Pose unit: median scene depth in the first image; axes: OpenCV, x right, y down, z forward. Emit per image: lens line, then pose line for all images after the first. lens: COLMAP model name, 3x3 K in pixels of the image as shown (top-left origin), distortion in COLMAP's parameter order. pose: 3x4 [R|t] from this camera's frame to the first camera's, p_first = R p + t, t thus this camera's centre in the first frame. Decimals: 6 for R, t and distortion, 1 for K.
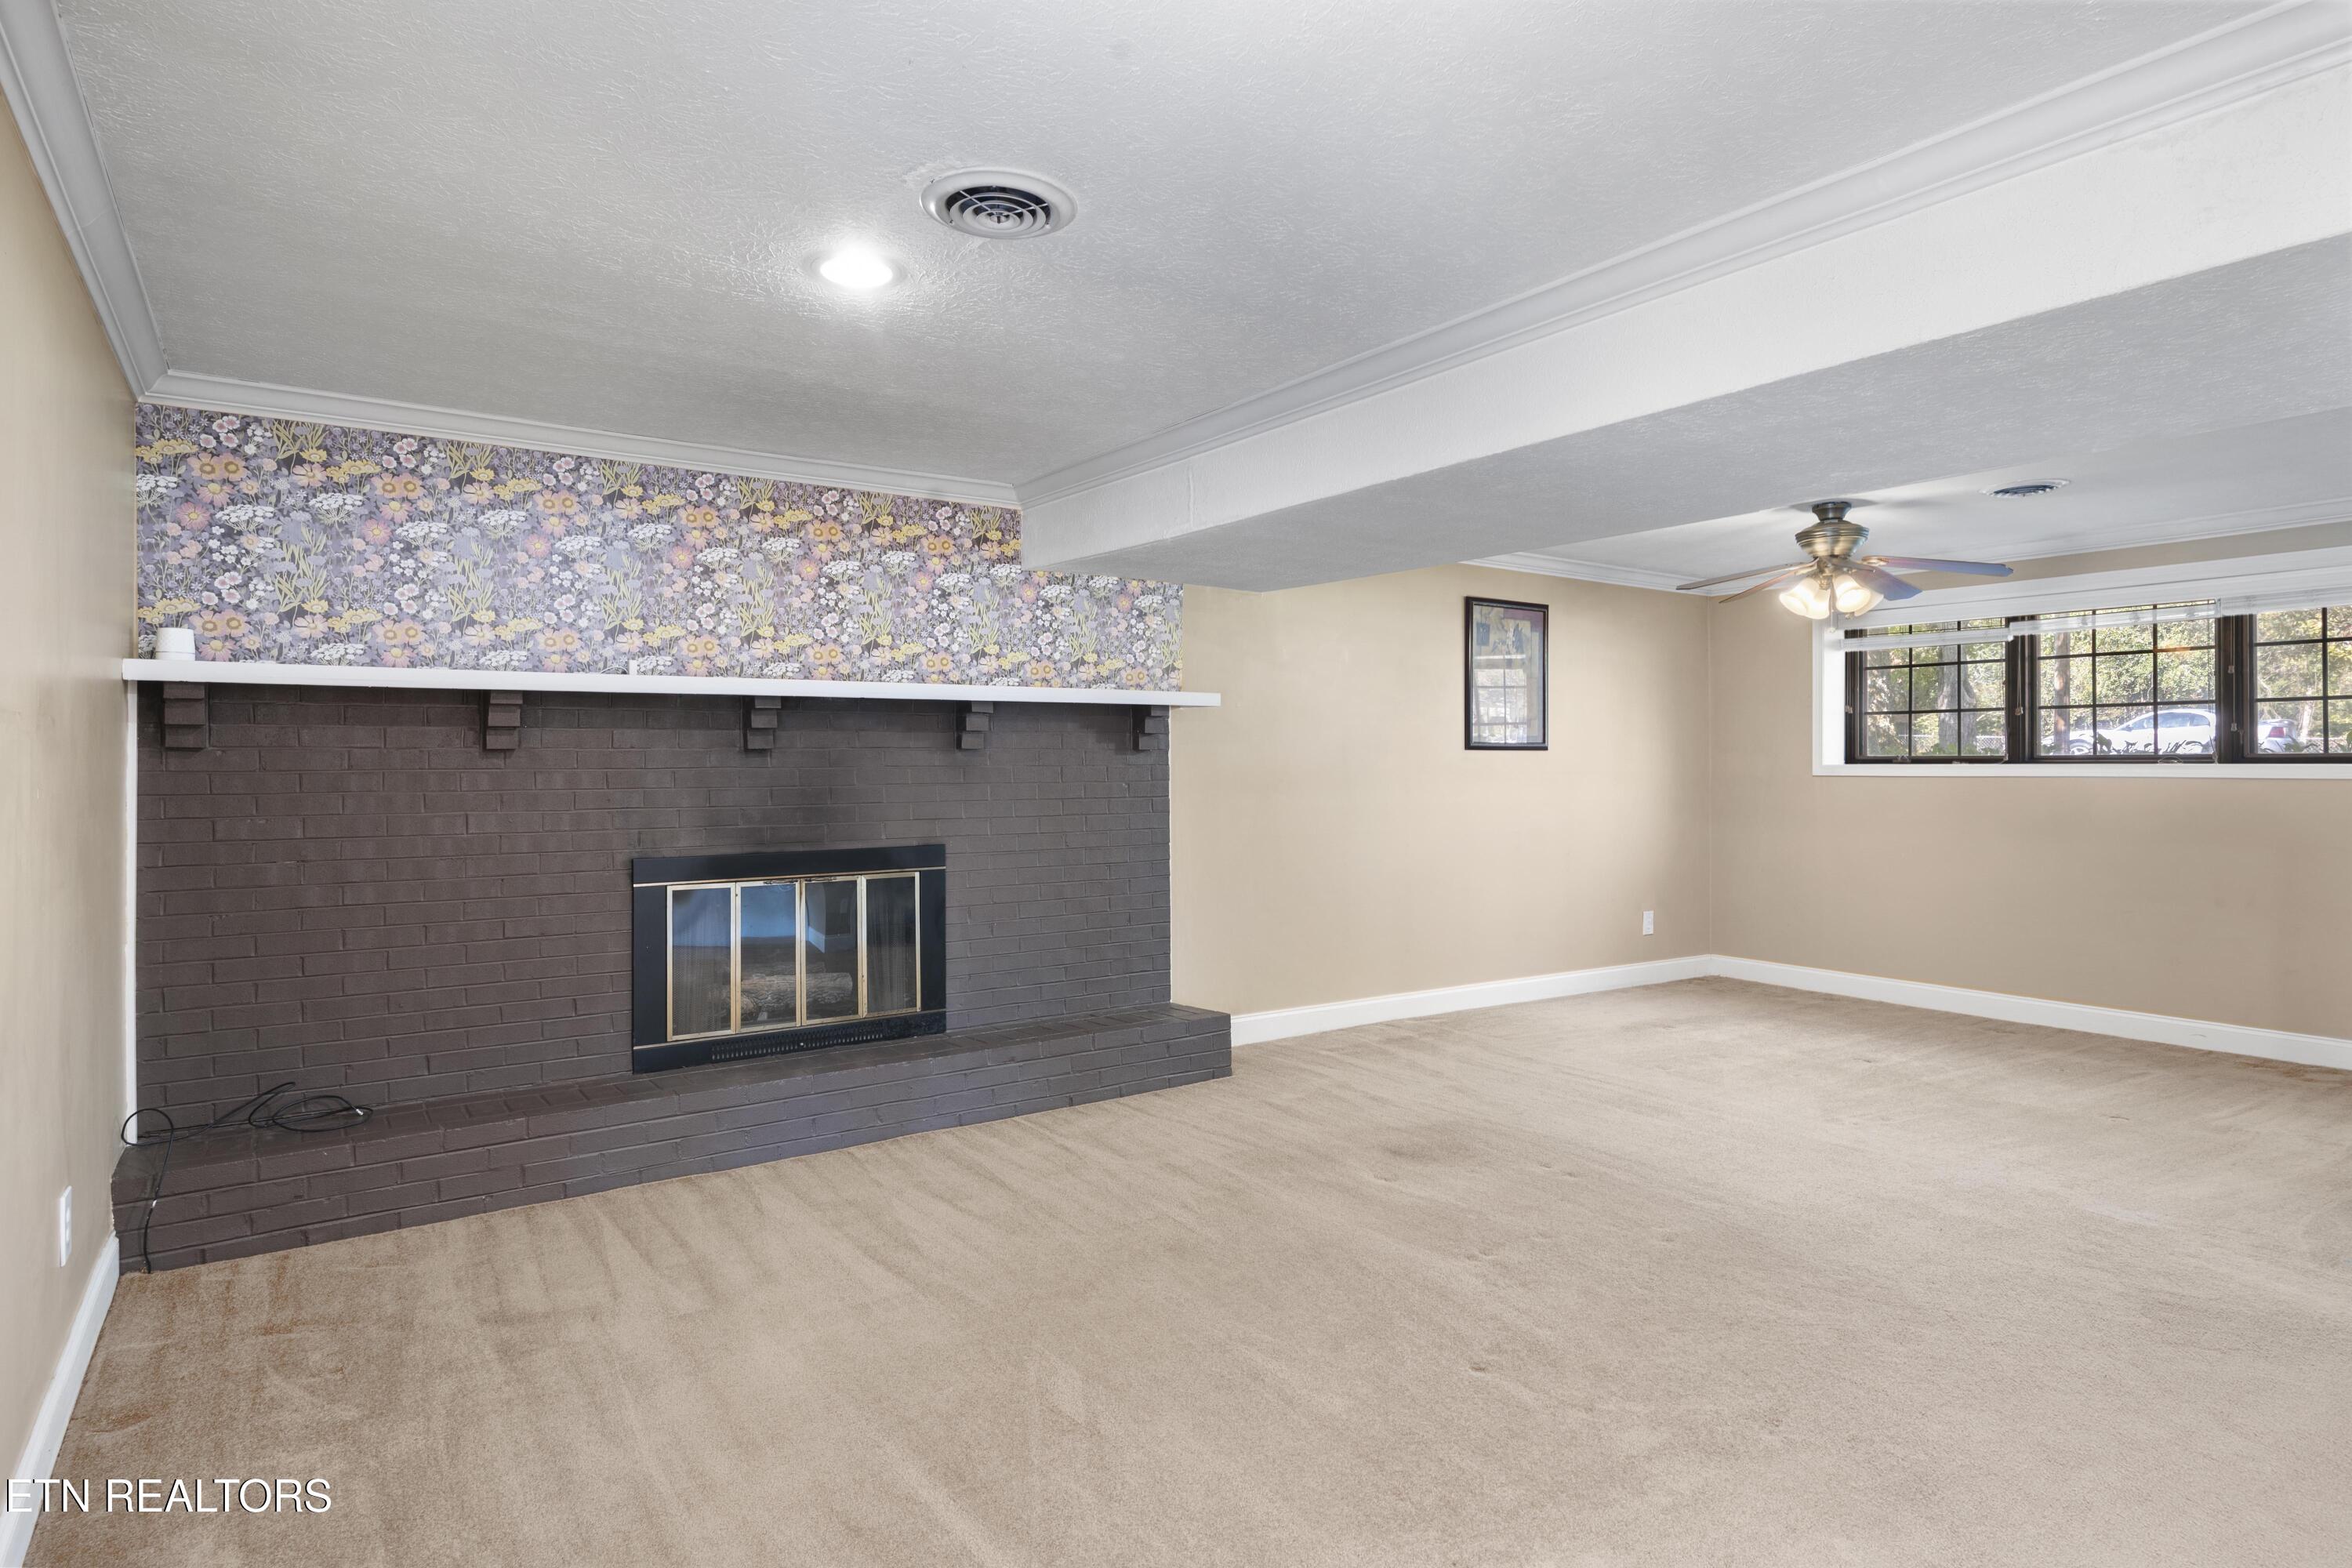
lens RADIAL K [[1261.5, 0, 1176.0], [0, 1261.5, 784.0], [0, 0, 1]] dist [-0.016286, 0.000131]
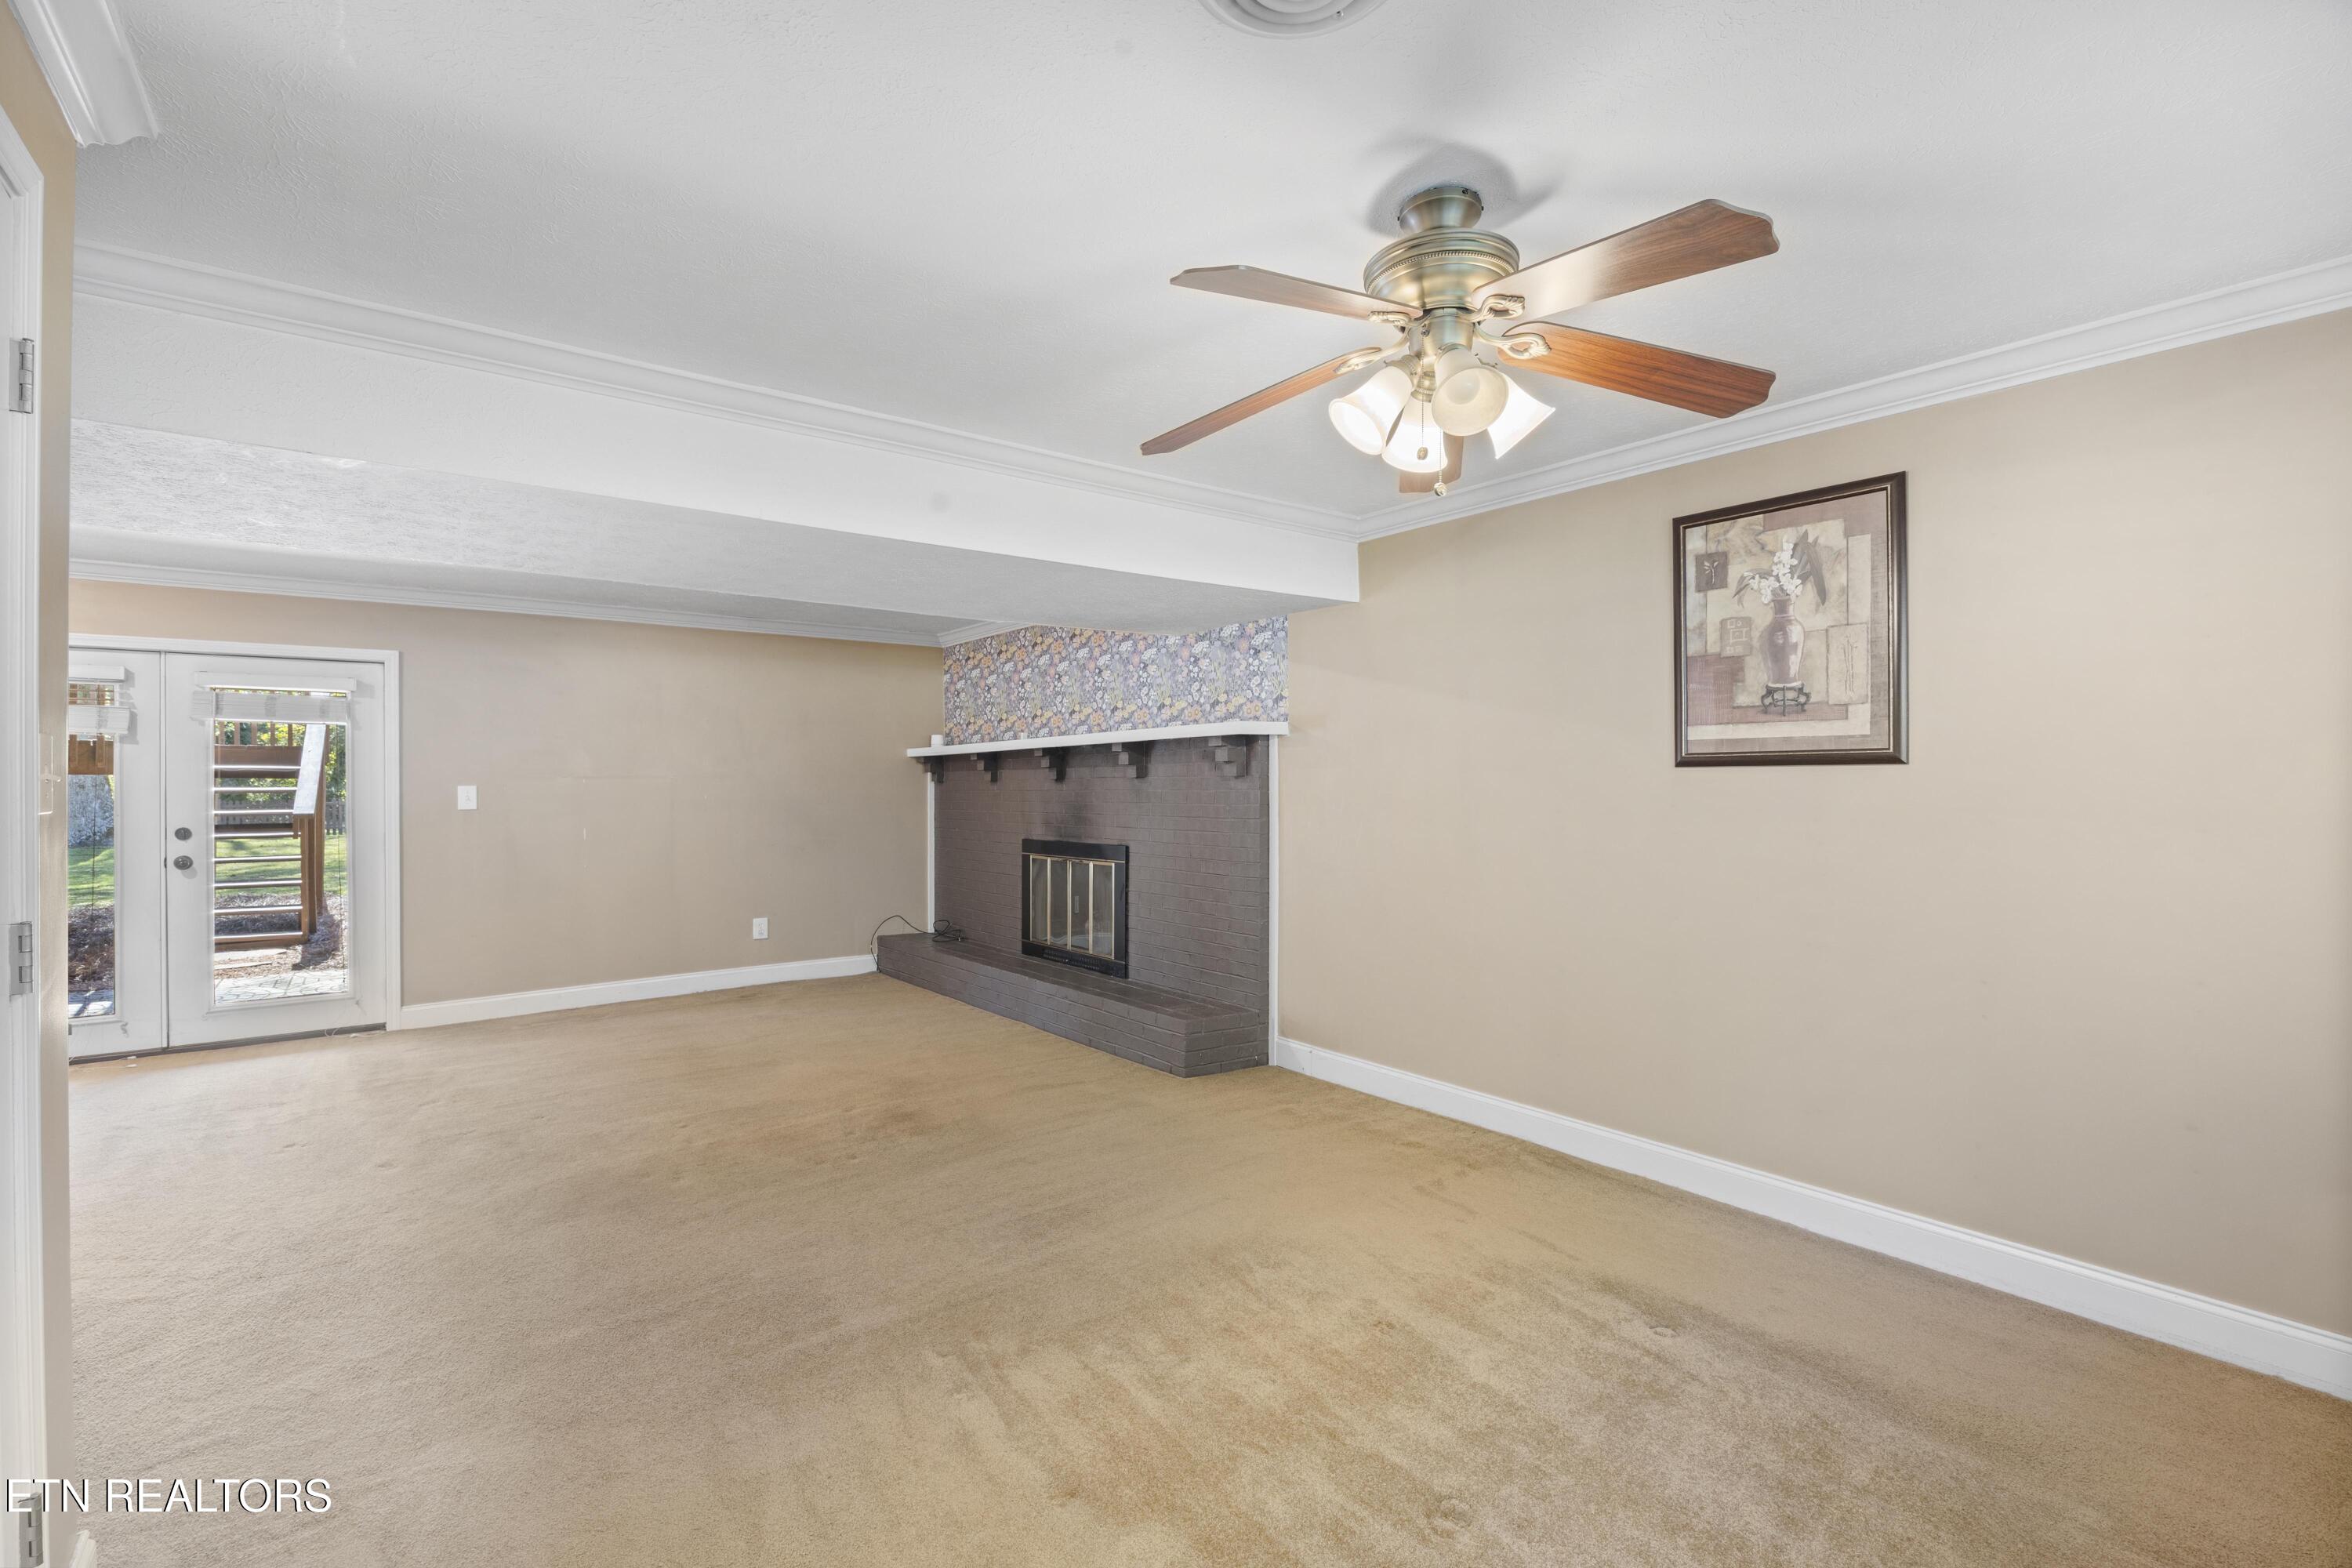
lens RADIAL K [[1030.6, 0, 1176.0], [0, 1030.6, 784.0], [0, 0, 1]] dist [-0.017447, 0.000130]
pose [[0.062903, -0.001406, -0.998019, 0.980179], [-0.016028, 0.999869, -0.002419, -0.018847], [0.997891, 0.016149, 0.062873, 0.995514]]
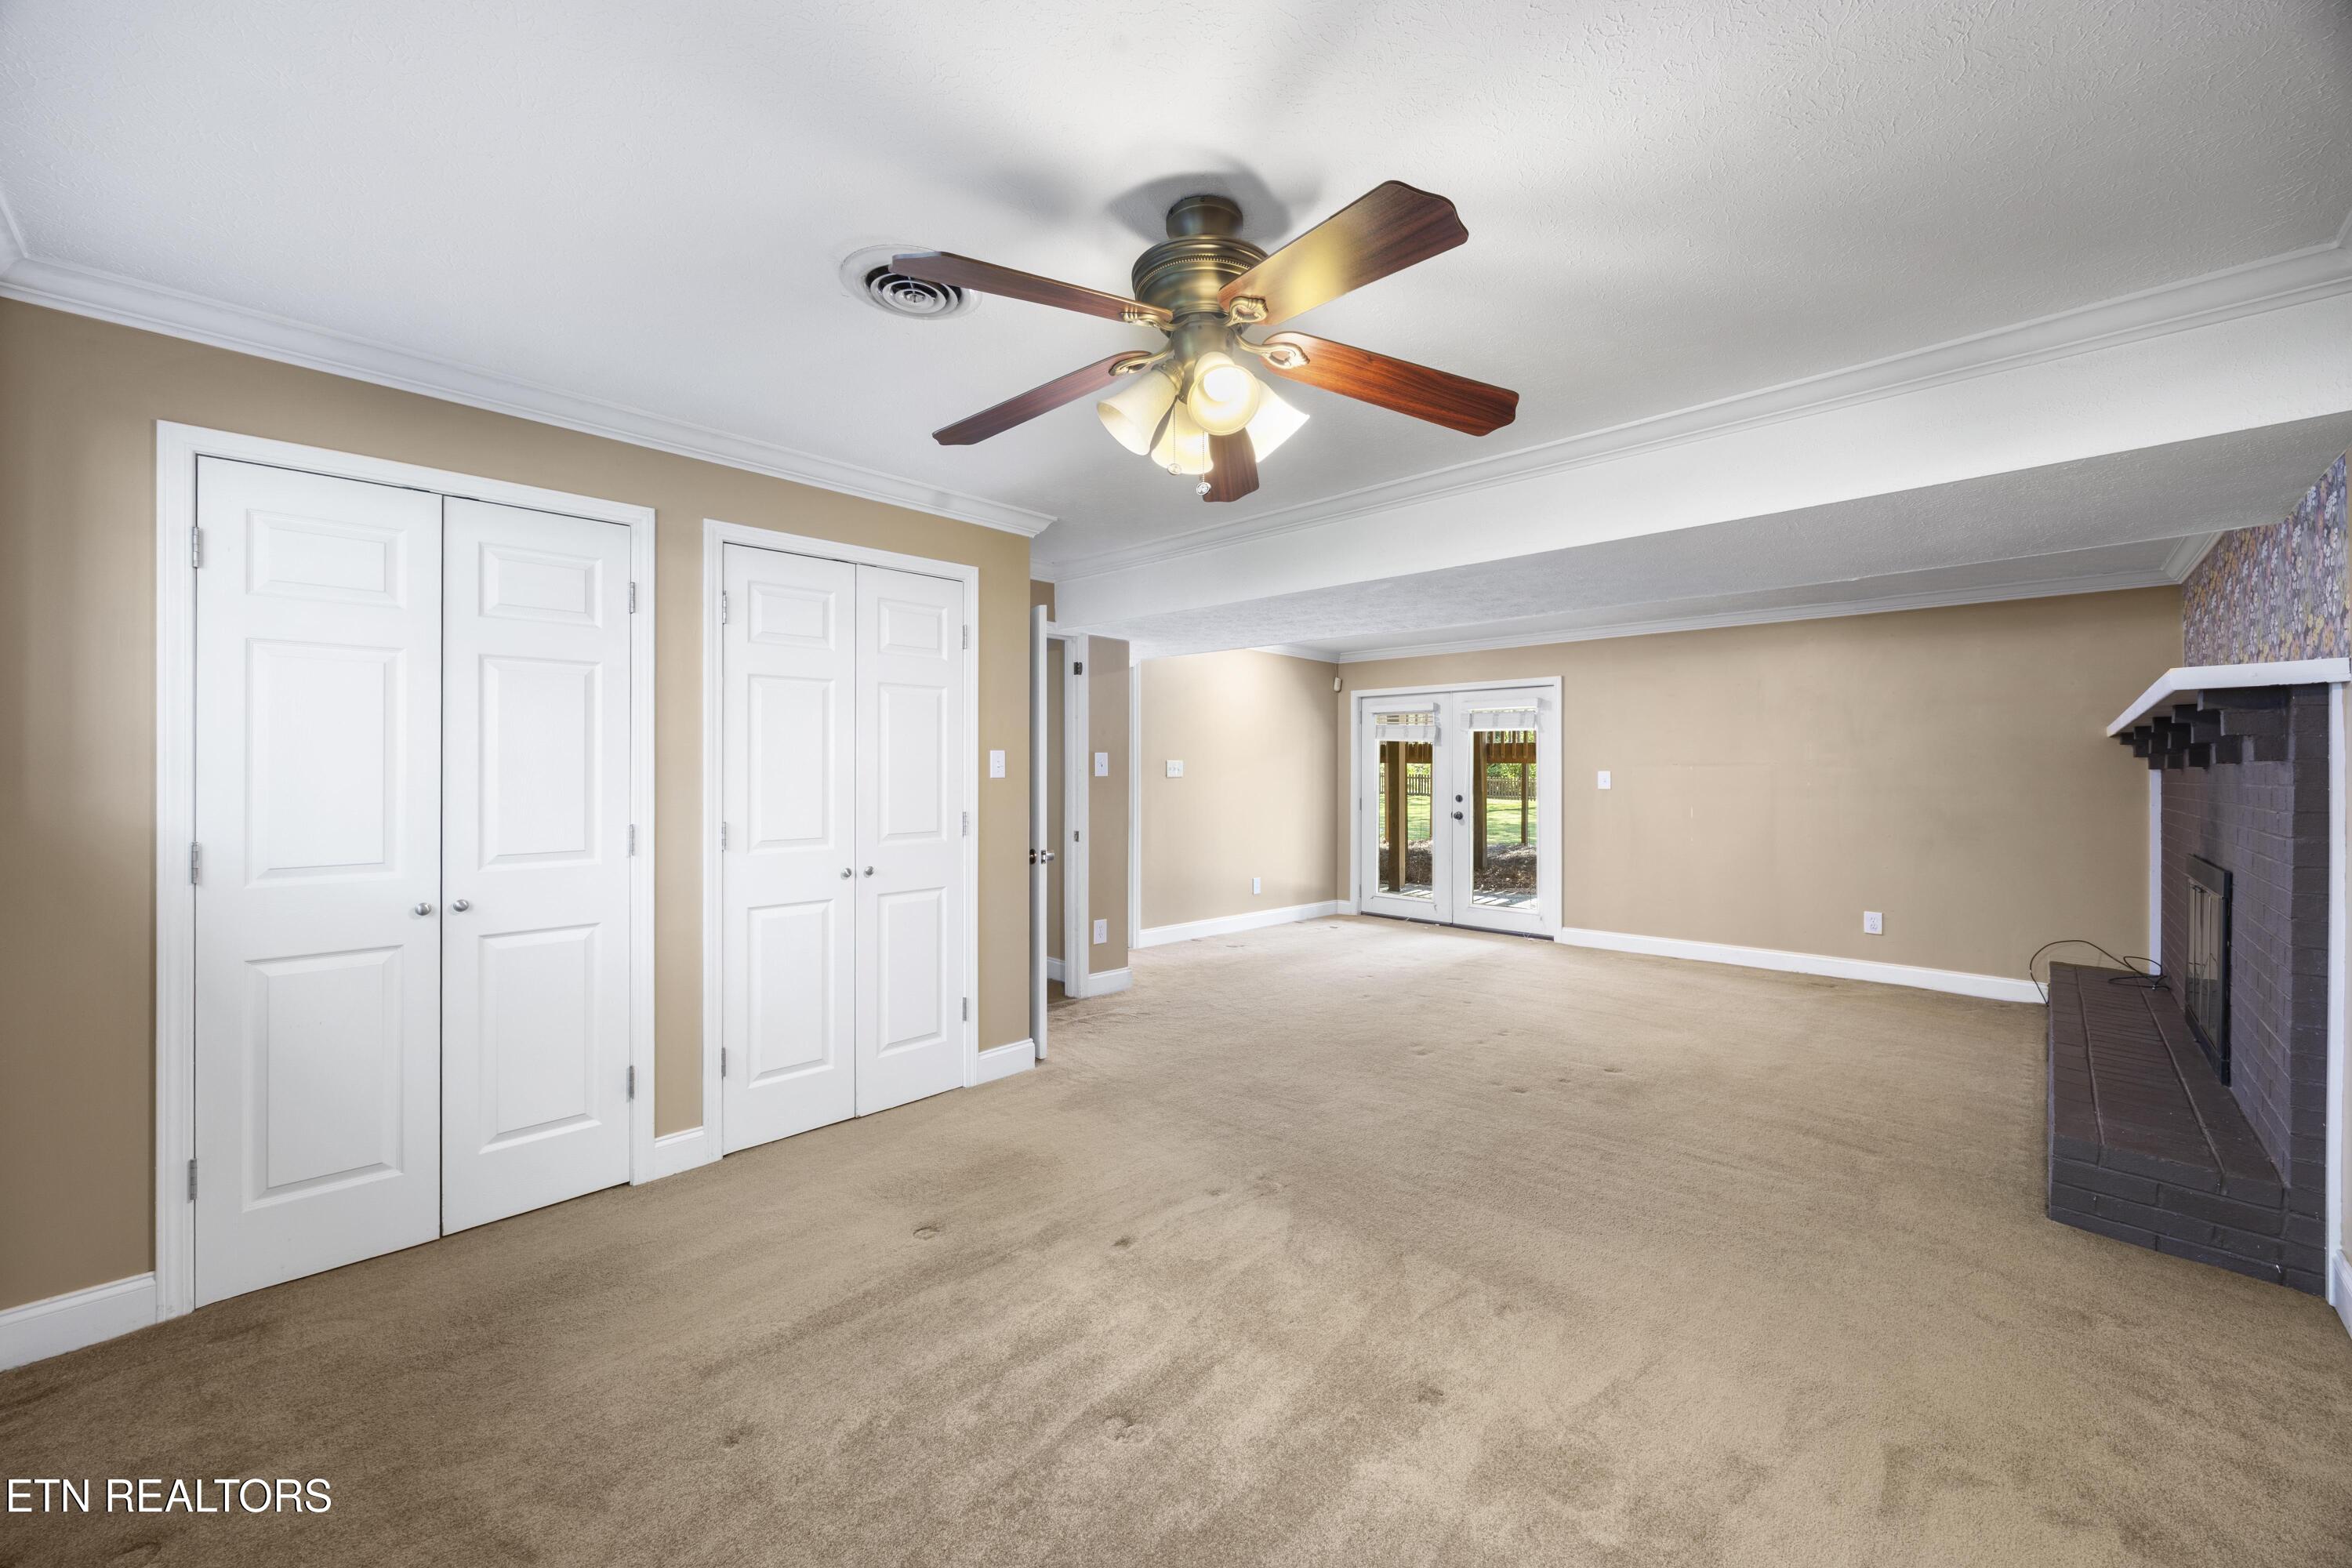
lens RADIAL K [[905.4, 0, 1180.7], [0, 905.4, 759.9], [0, 0, 1]] dist [-0.001637, -0.000116]
pose [[-0.977942, -0.006877, -0.208765, 0.671971], [-0.008838, 0.999925, 0.008464, -0.030182], [0.208691, 0.010122, -0.977929, 1.487293]]
